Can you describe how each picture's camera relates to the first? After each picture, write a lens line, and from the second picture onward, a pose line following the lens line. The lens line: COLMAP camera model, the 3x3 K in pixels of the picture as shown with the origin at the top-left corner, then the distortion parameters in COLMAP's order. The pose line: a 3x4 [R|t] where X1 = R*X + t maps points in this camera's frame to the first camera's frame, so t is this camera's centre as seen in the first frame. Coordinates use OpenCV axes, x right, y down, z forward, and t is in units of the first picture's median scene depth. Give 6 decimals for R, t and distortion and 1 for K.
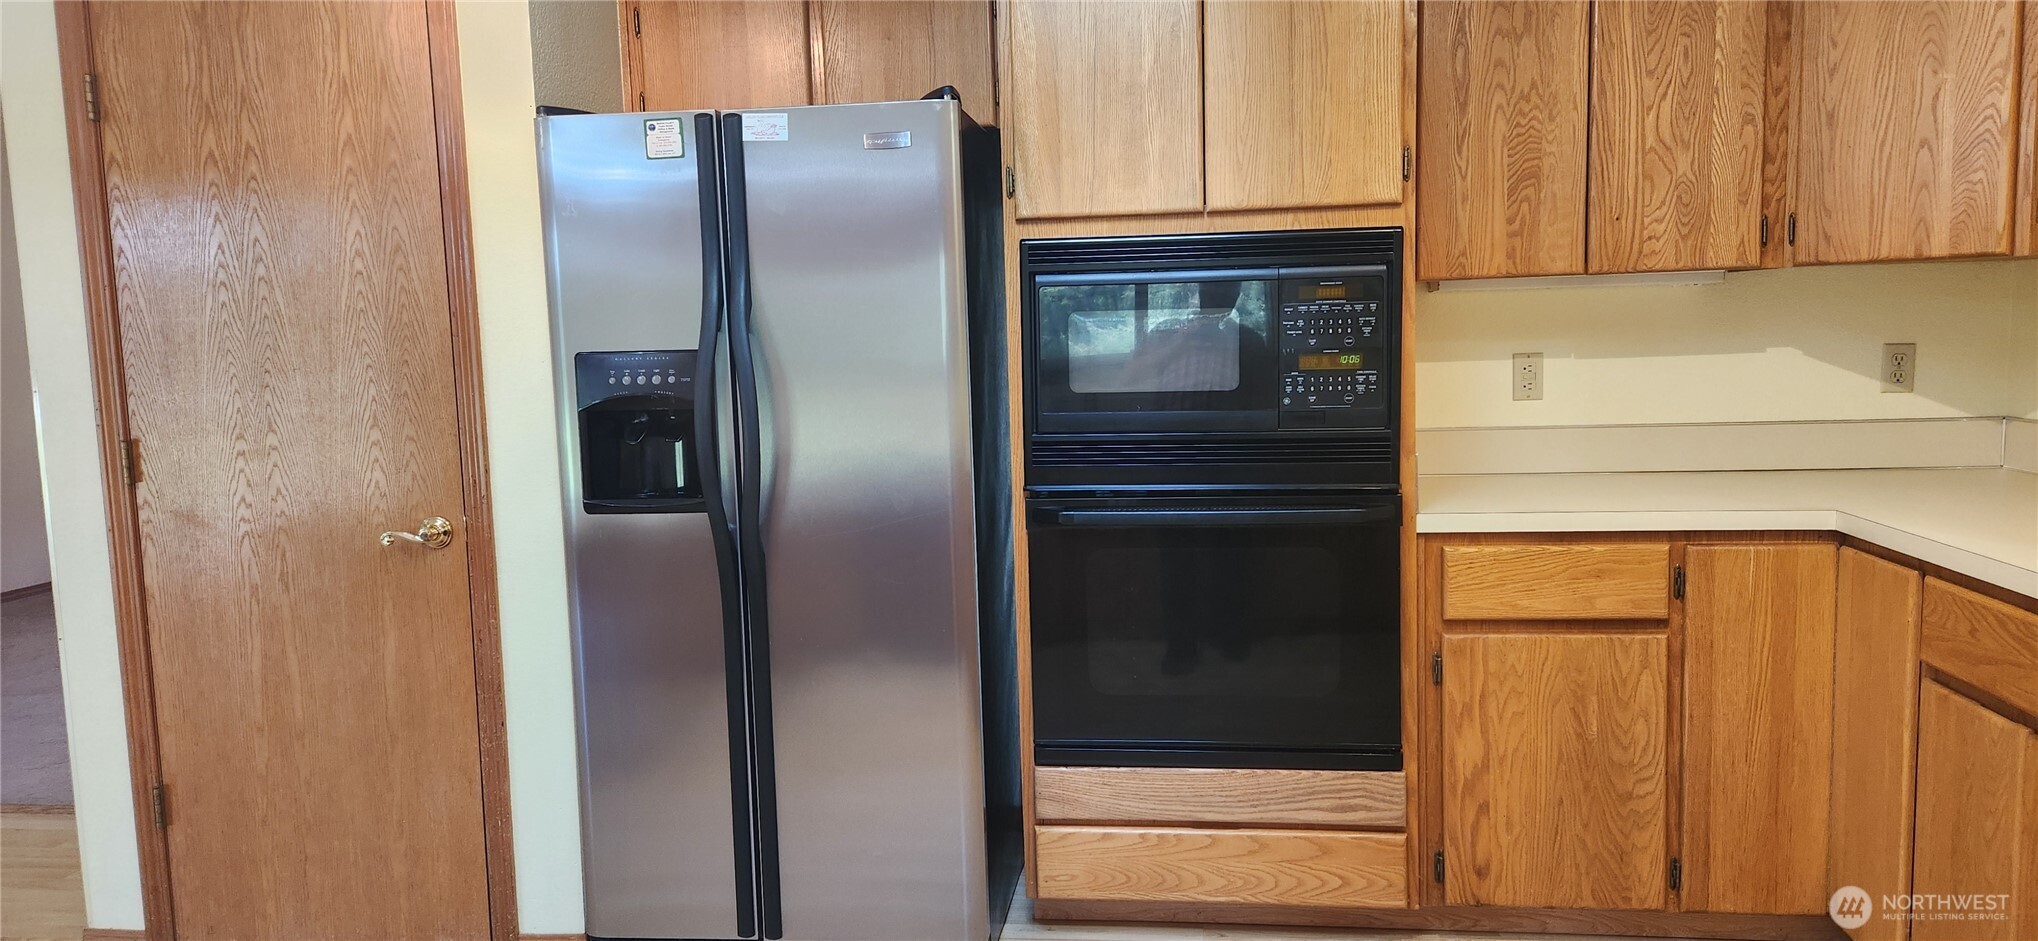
lens RADIAL K [[1369.8, 0, 1013.9], [0, 1369.8, 458.6], [0, 0, 1]] dist [0.048646, -0.039094]
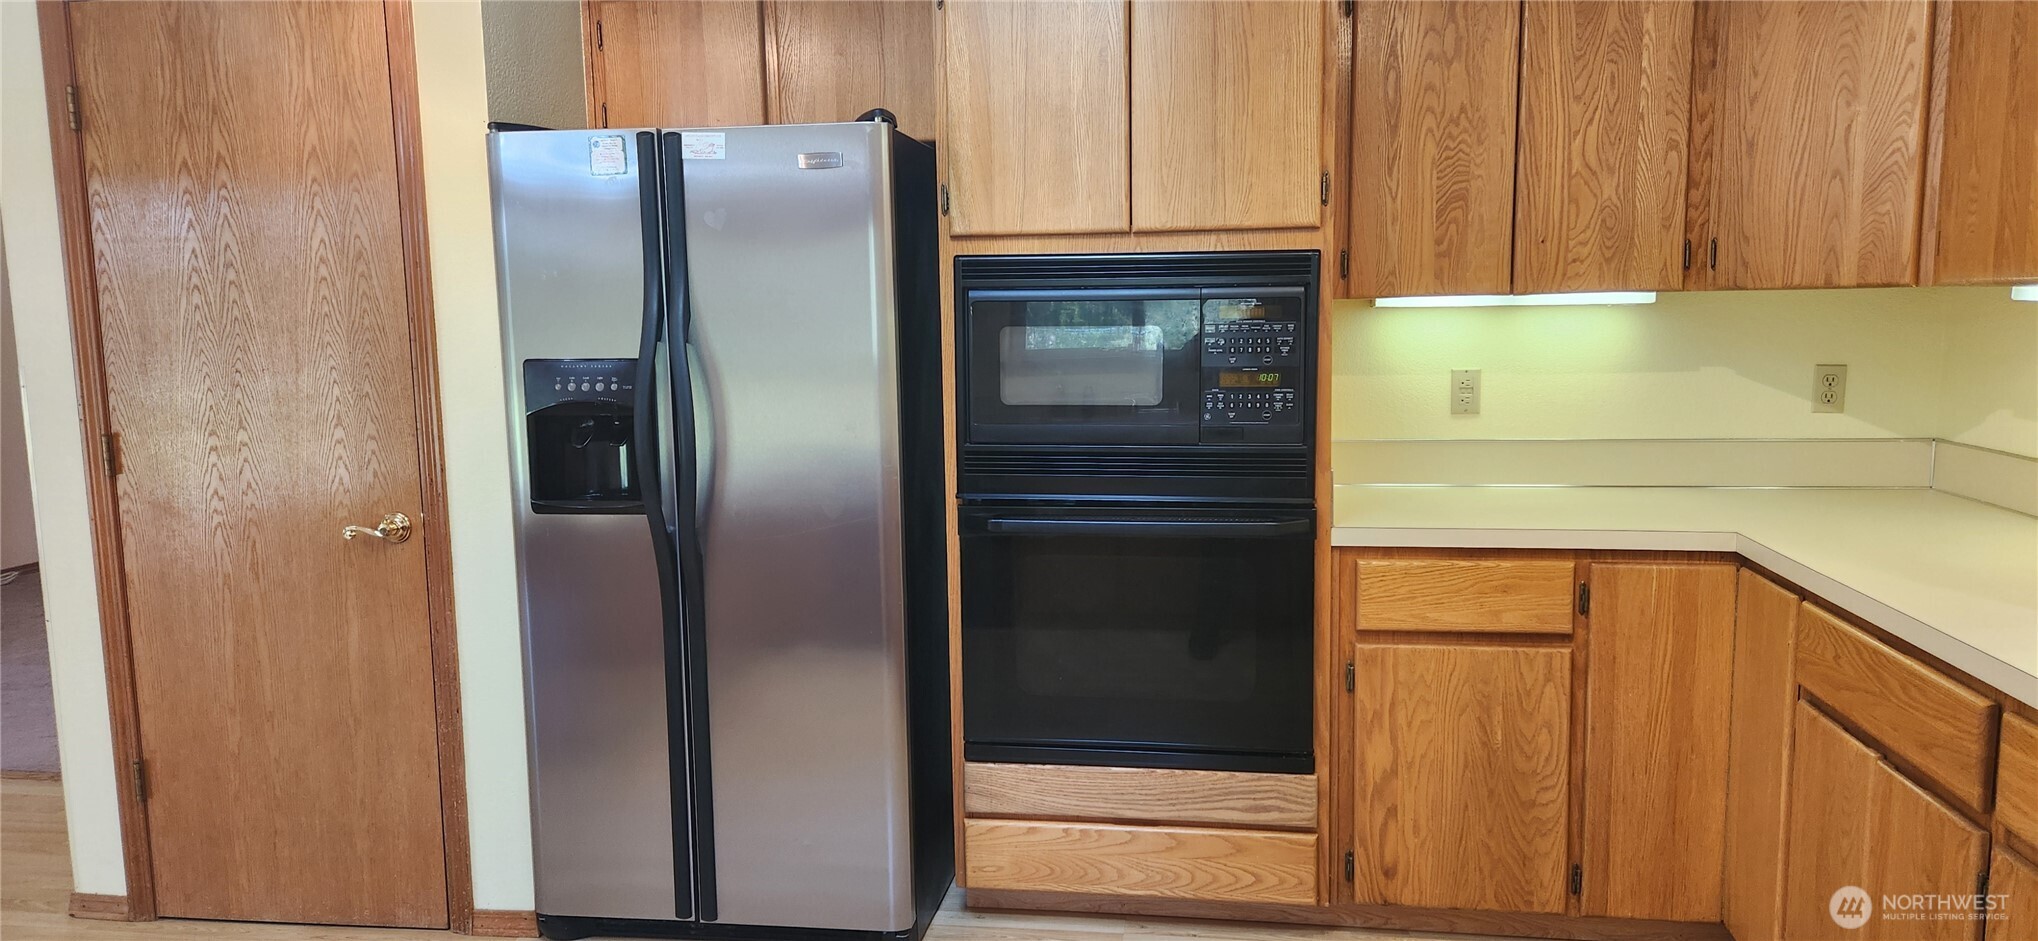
lens RADIAL K [[1369.8, 0, 1025.3], [0, 1369.8, 469.2], [0, 0, 1]] dist [0.048646, -0.039094]
pose [[0.999513, 0.017079, -0.026133, 0.087507], [-0.016470, 0.999592, 0.023325, -0.023564], [0.026521, -0.022884, 0.999386, -0.035801]]
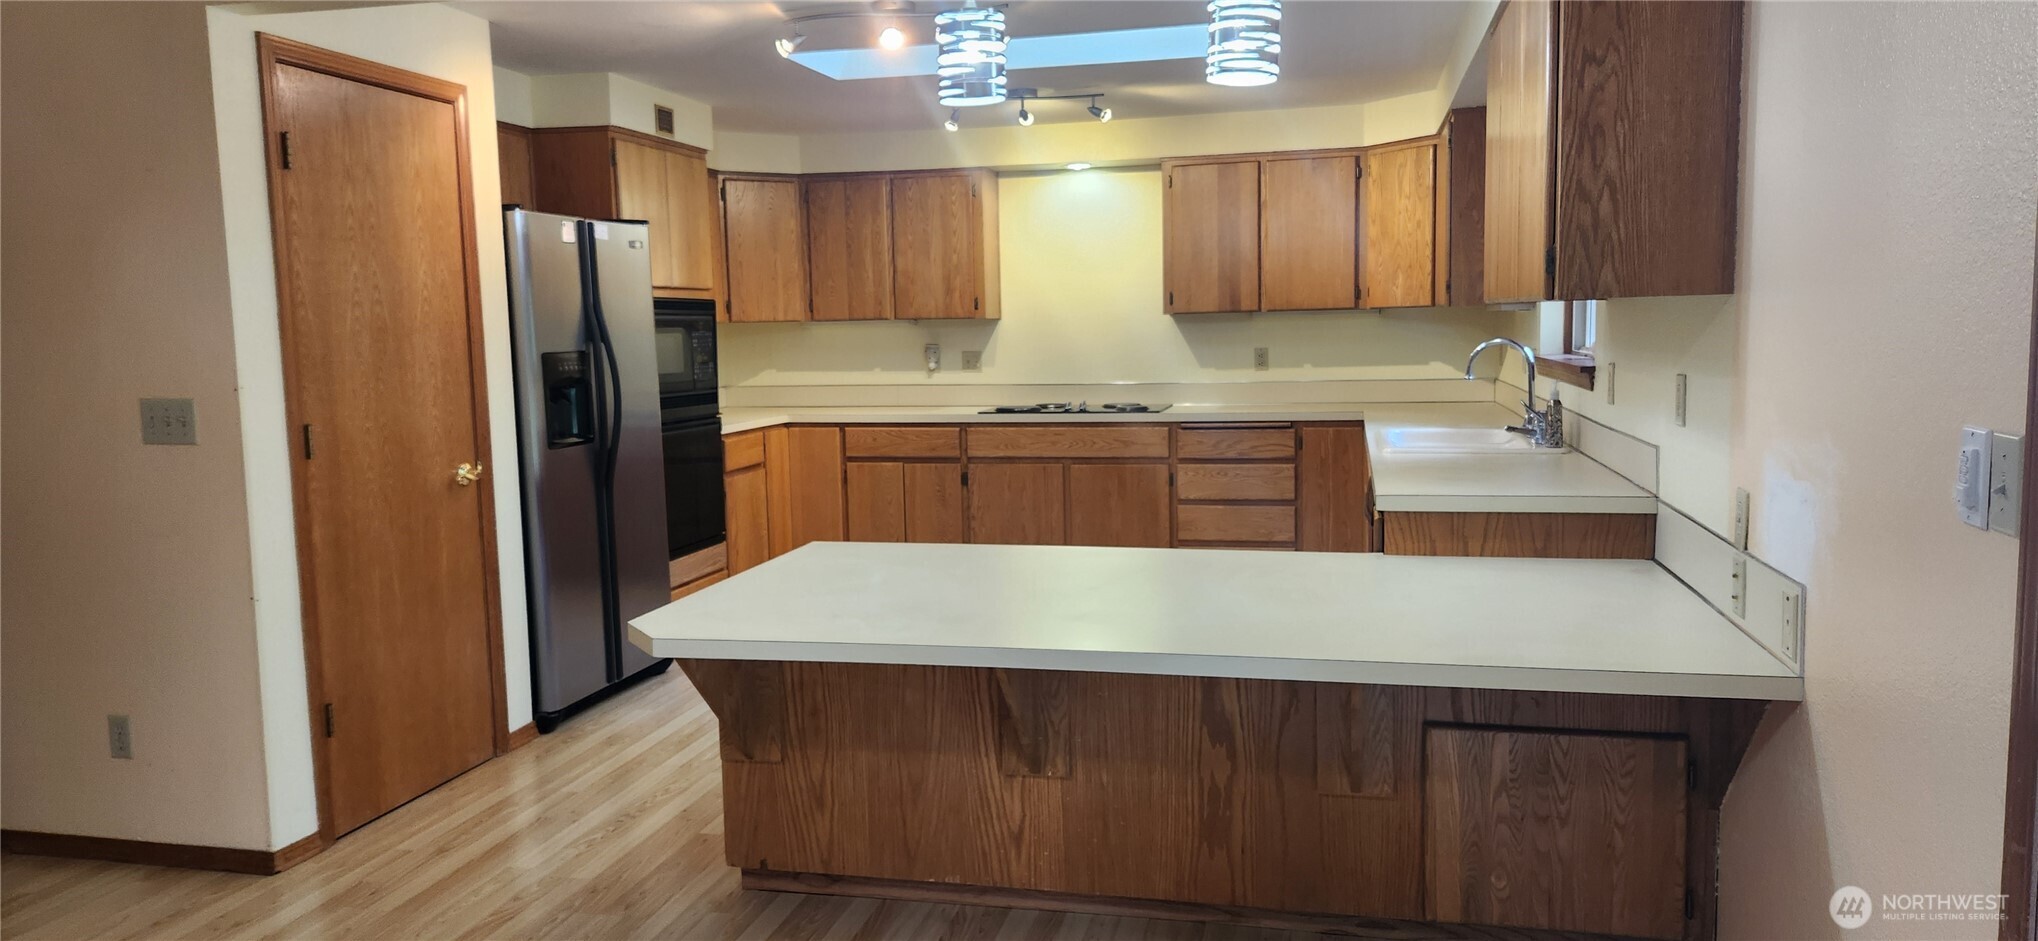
lens RADIAL K [[1369.8, 0, 1020.5], [0, 1369.8, 473.3], [0, 0, 1]] dist [0.048646, -0.039094]
pose [[0.119696, -0.082819, 0.989350, -1.858173], [0.118912, 0.990537, 0.068532, 0.021494], [-0.985664, 0.109443, 0.128411, 0.221740]]
